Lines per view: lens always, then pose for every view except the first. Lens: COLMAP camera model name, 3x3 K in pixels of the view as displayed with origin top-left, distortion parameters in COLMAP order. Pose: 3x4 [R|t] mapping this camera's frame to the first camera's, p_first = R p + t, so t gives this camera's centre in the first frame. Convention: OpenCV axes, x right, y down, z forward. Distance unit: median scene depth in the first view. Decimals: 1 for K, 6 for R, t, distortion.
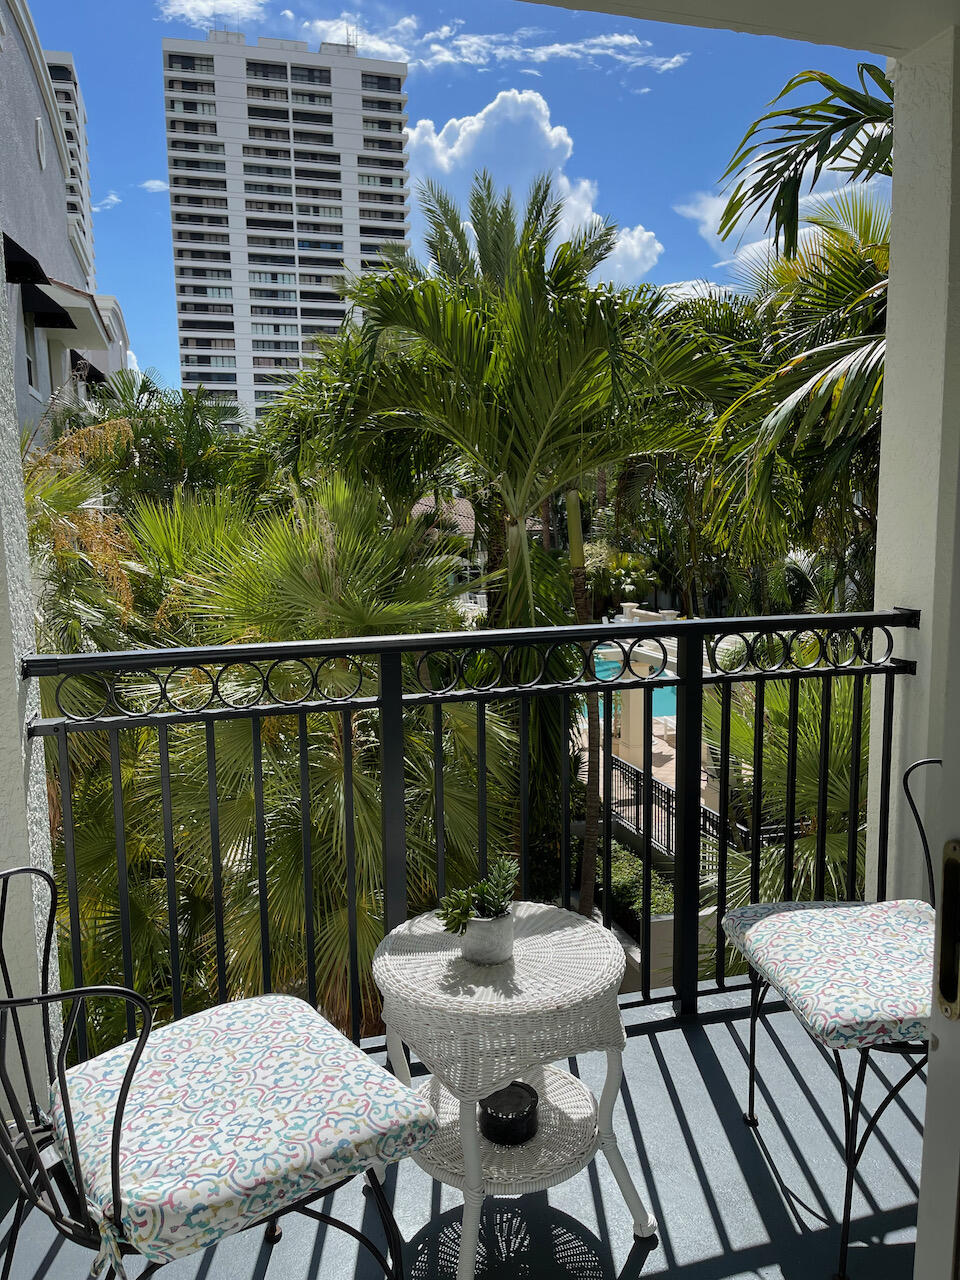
lens RADIAL K [[960.7, 0, 481.1], [0, 960.7, 636.2], [0, 0, 1]] dist [0.048111, -0.063508]
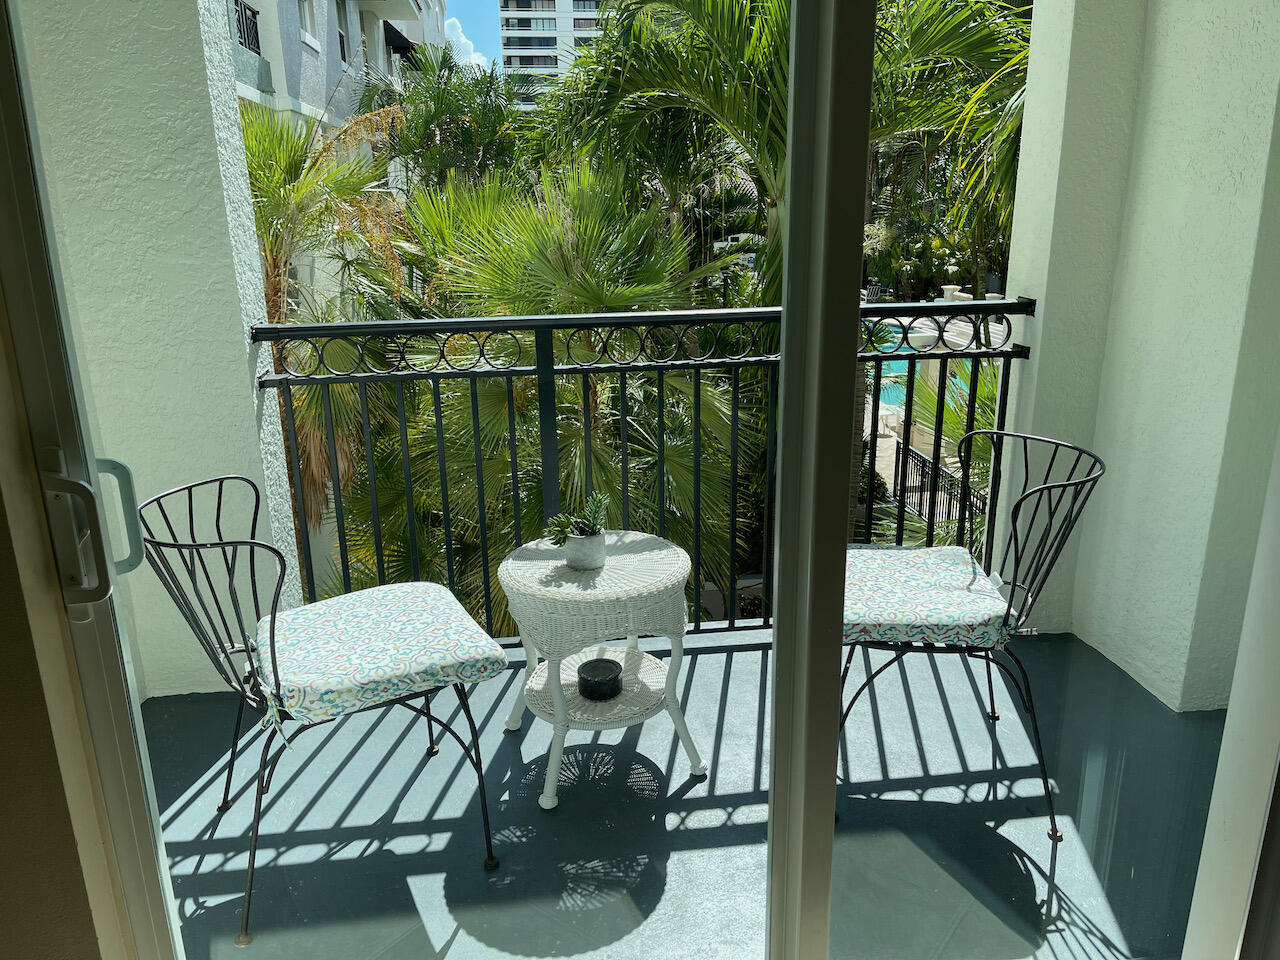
lens RADIAL K [[960.7, 0, 648.0], [0, 960.7, 478.5], [0, 0, 1]] dist [0.048111, -0.063508]
pose [[0.988069, 0.043255, -0.147812, 0.242425], [-0.018281, 0.985905, 0.166307, -0.001392], [0.152922, -0.161621, 0.974933, -0.205349]]
